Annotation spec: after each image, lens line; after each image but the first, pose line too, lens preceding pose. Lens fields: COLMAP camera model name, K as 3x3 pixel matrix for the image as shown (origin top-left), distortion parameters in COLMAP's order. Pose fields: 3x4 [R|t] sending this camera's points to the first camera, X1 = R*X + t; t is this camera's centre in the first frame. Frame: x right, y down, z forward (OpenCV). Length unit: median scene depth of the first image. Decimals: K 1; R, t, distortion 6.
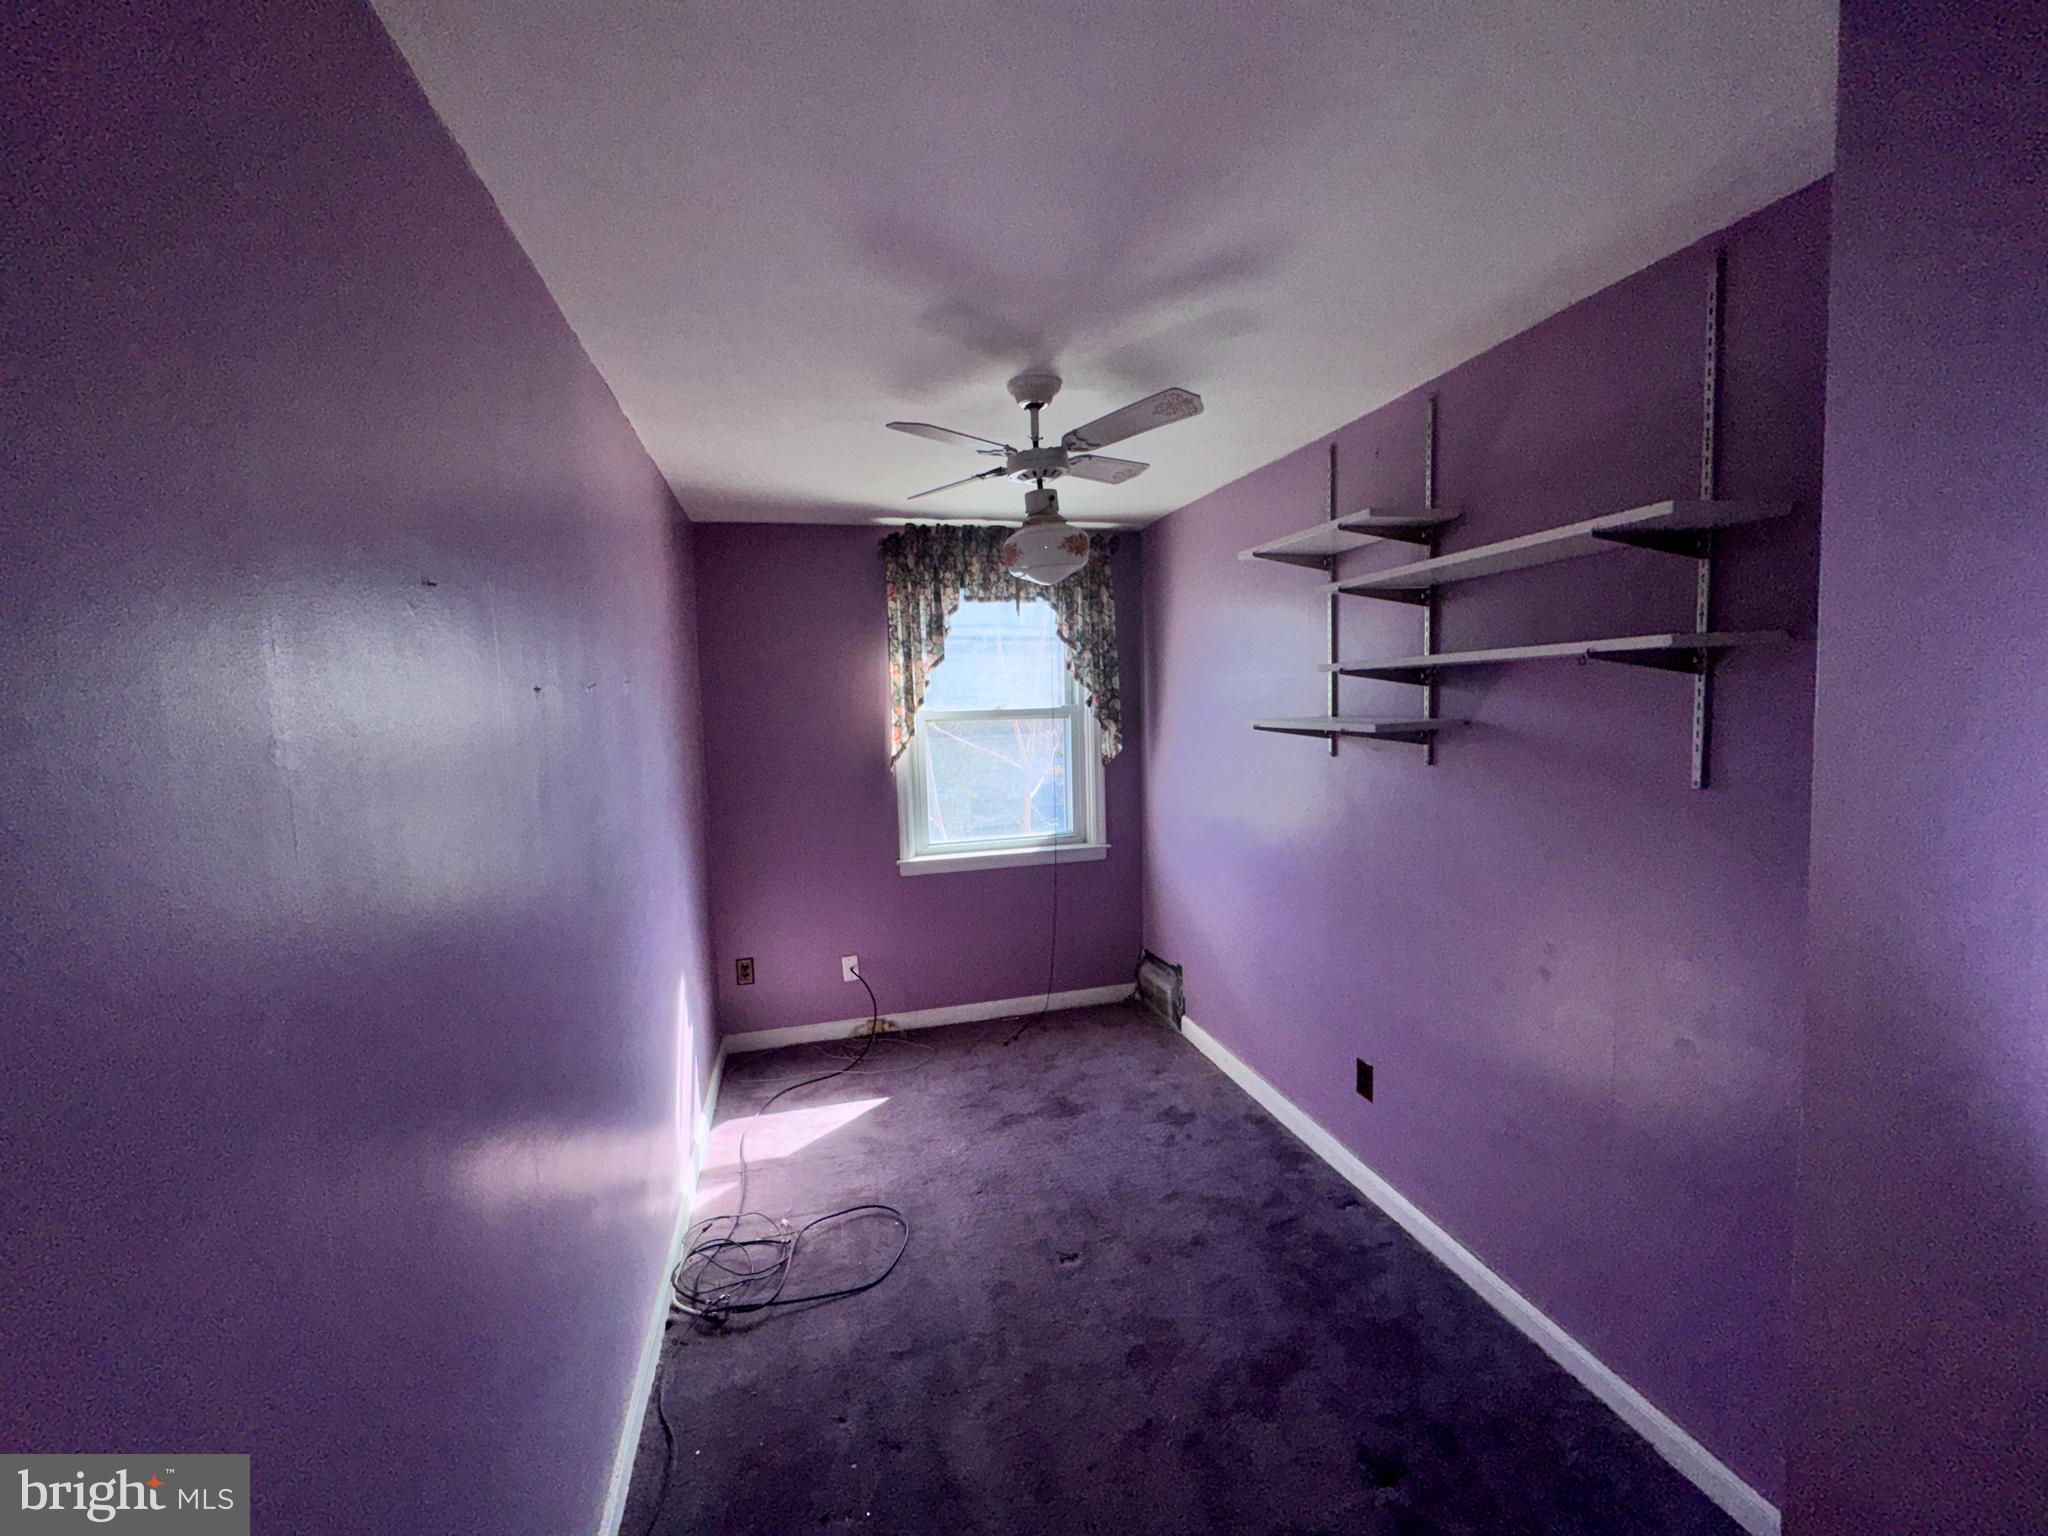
lens RADIAL K [[823.3, 0, 1023.0], [0, 823.3, 765.1], [0, 0, 1]] dist [0.003078, -0.000893]
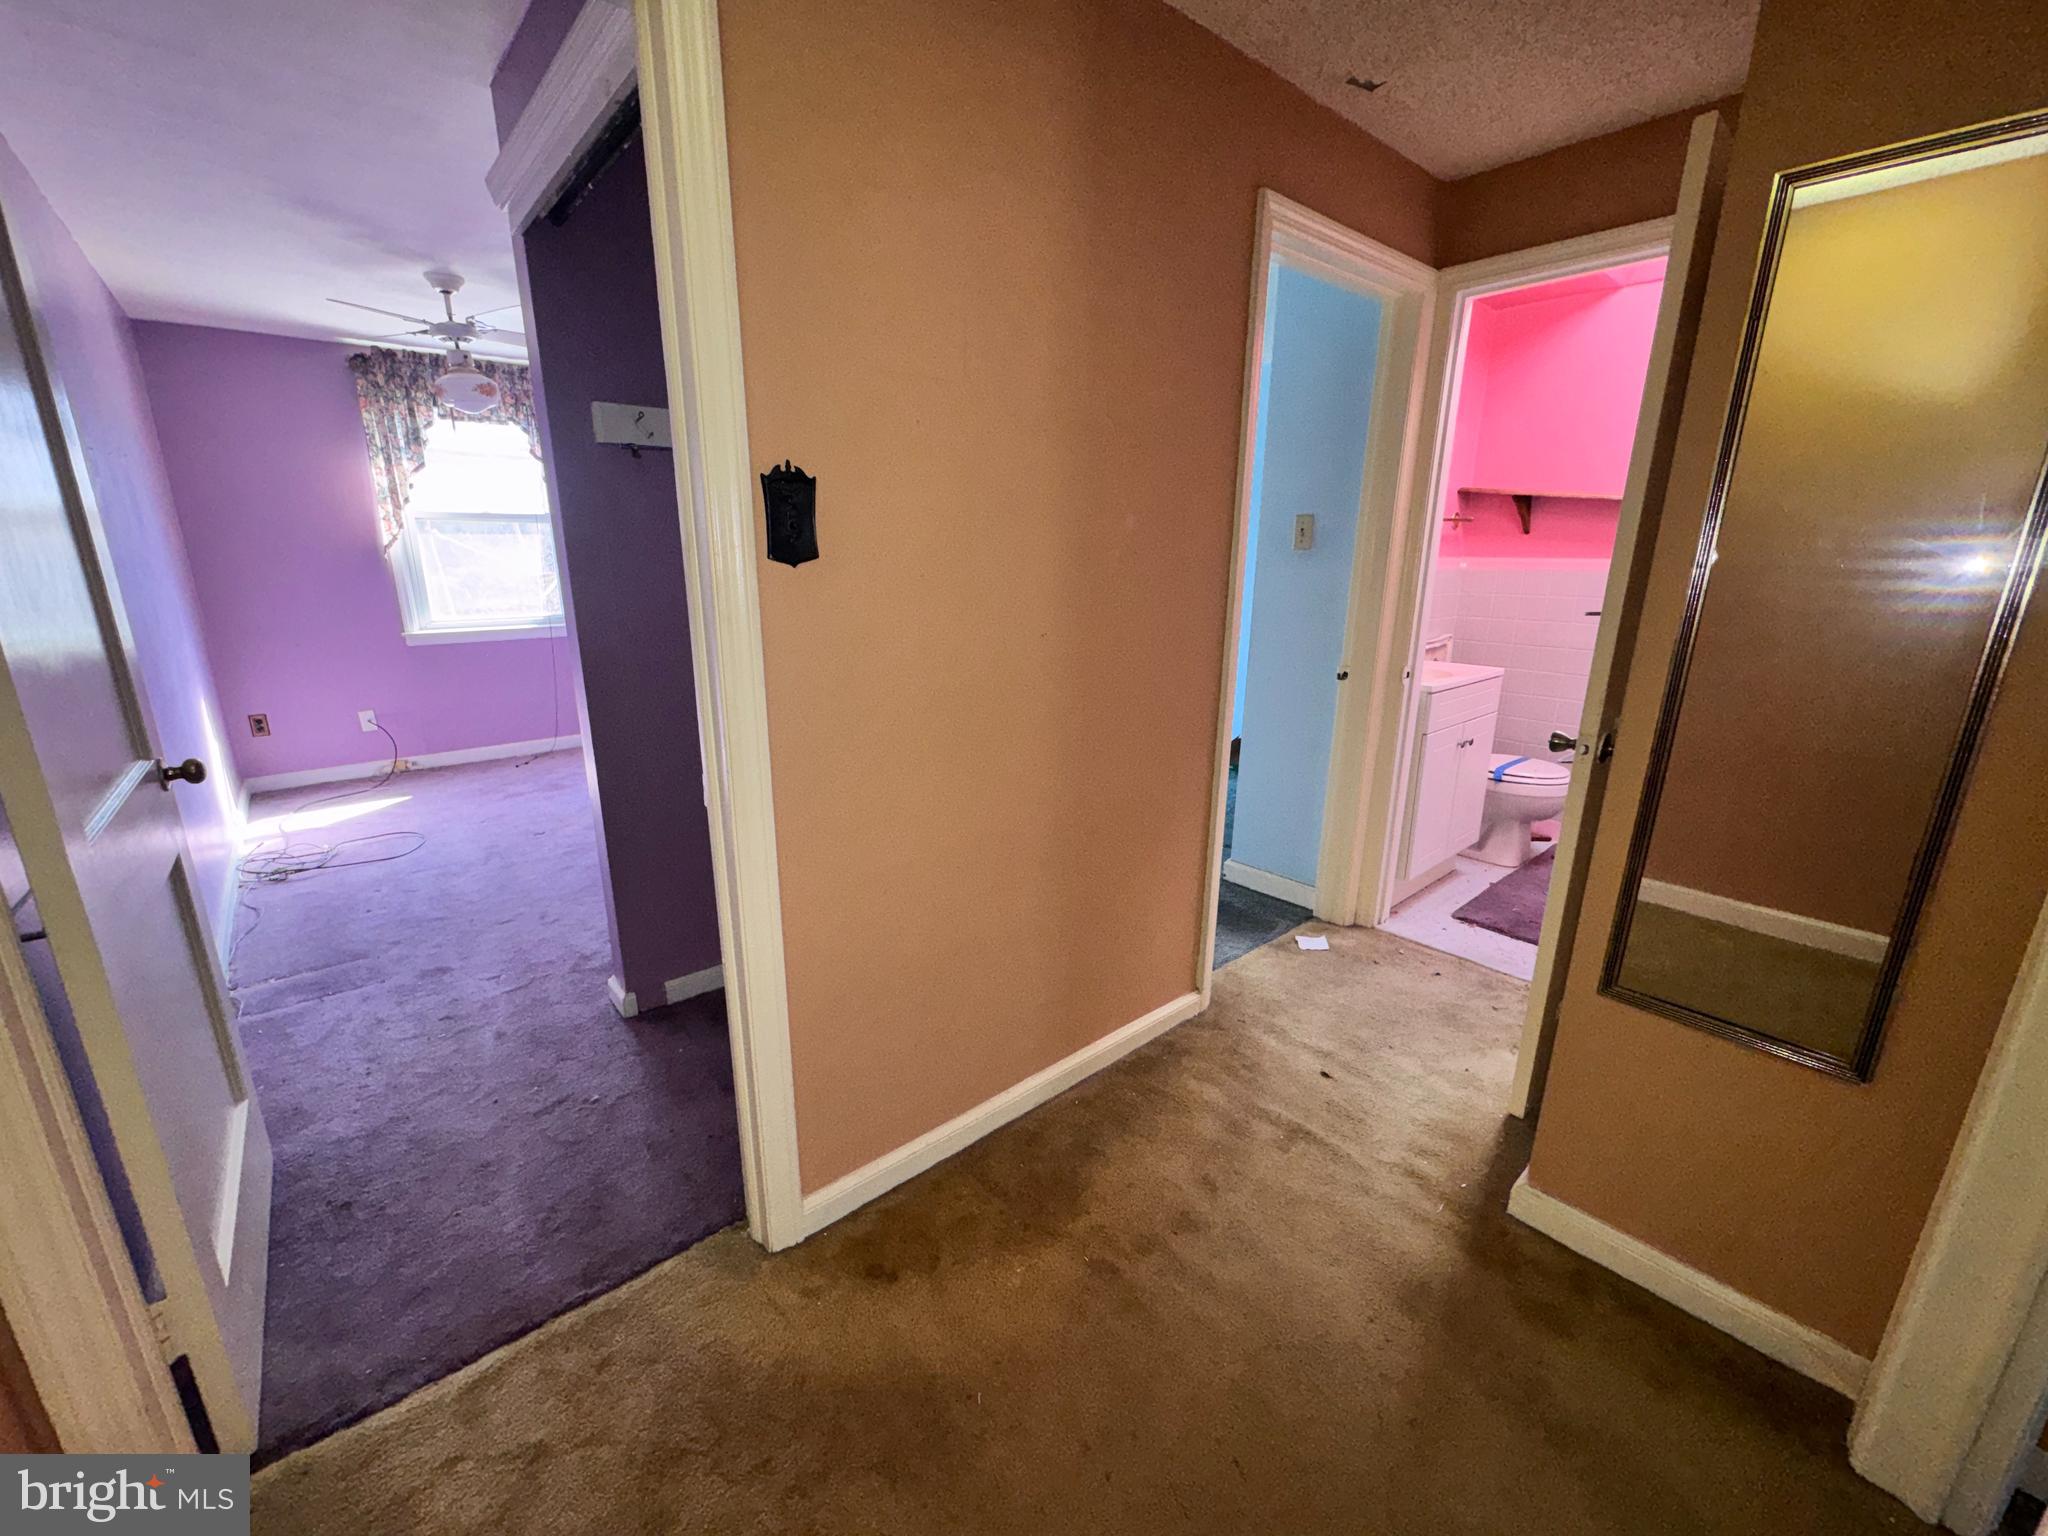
lens RADIAL K [[823.3, 0, 1017.1], [0, 823.3, 763.1], [0, 0, 1]] dist [0.003078, -0.000893]
pose [[0.899412, -0.079782, 0.429758, 0.138961], [0.004932, 0.984991, 0.172537, 0.103640], [-0.437073, -0.153063, 0.886306, -0.570545]]
